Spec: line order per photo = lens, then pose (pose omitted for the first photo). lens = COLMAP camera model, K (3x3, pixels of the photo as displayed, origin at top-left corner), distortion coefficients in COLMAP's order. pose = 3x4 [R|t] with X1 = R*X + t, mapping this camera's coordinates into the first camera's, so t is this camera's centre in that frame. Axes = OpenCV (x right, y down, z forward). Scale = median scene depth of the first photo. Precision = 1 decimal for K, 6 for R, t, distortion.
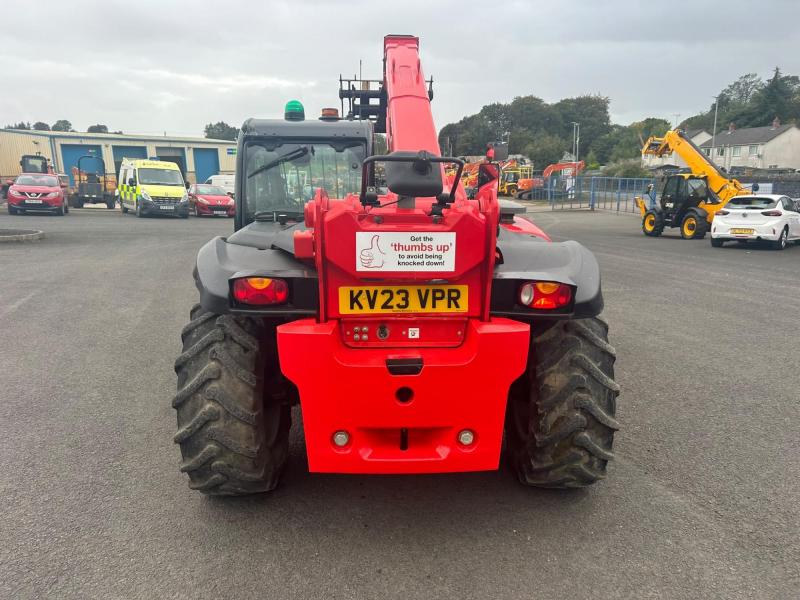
lens RADIAL K [[599.7, 0, 405.3], [0, 599.7, 302.9], [0, 0, 1]] dist [0.040990, -0.039007]
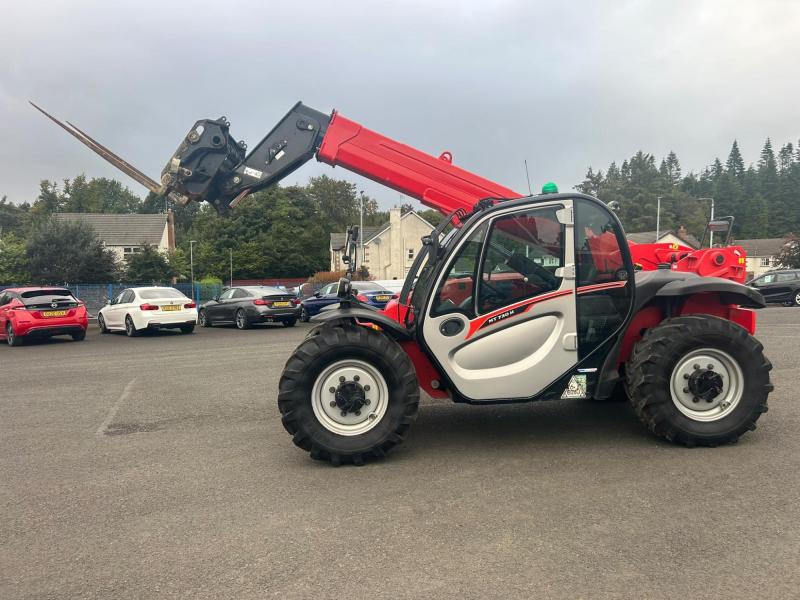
lens RADIAL K [[593.4, 0, 393.6], [0, 593.4, 301.7], [0, 0, 1]] dist [0.068137, -0.088627]
pose [[-0.017366, -0.043931, 0.998884, -2.230495], [0.225386, 0.973149, 0.046718, -0.361925], [-0.974115, 0.225945, -0.006998, 2.181408]]
